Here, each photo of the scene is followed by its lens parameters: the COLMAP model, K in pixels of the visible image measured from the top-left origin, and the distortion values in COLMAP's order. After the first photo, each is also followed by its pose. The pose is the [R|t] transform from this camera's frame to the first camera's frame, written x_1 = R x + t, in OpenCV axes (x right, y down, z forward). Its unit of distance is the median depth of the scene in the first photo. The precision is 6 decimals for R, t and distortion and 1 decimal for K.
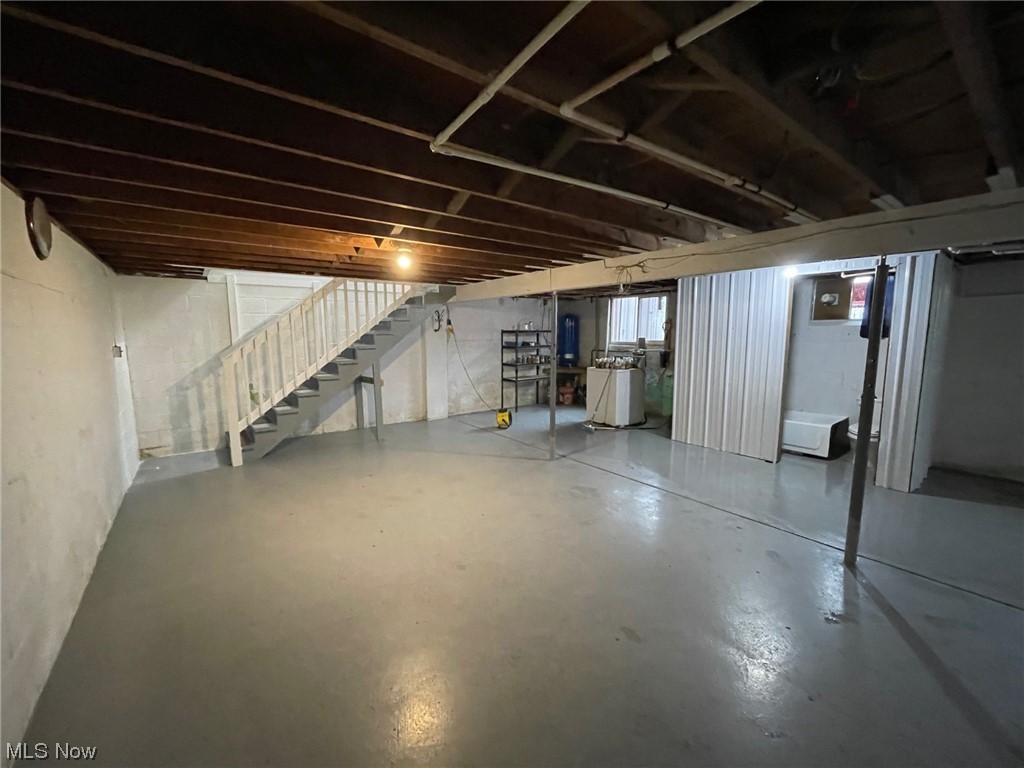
lens RADIAL K [[415.6, 0, 508.7], [0, 415.6, 384.2], [0, 0, 1]] dist [-0.000913, -0.000760]
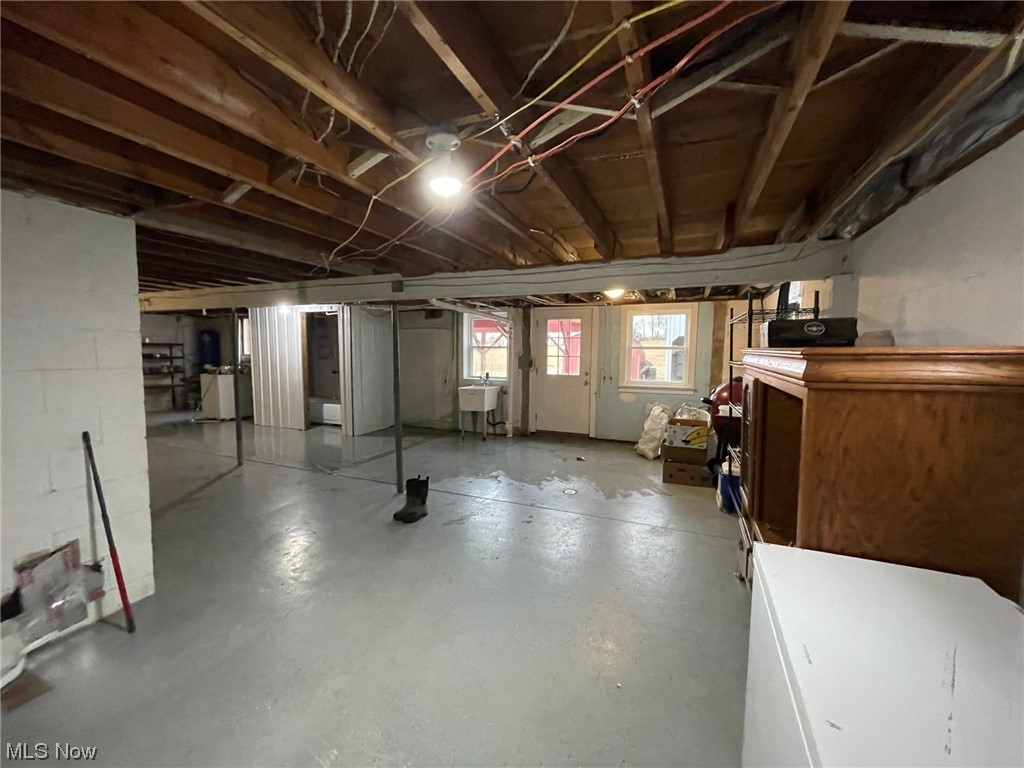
lens RADIAL K [[415.6, 0, 511.8], [0, 415.6, 381.3], [0, 0, 1]] dist [-0.000913, -0.000760]
pose [[0.870223, -0.021660, 0.492181, 0.317481], [0.045210, 0.998329, -0.036001, 0.055283], [-0.490579, 0.053581, 0.869748, -0.423648]]
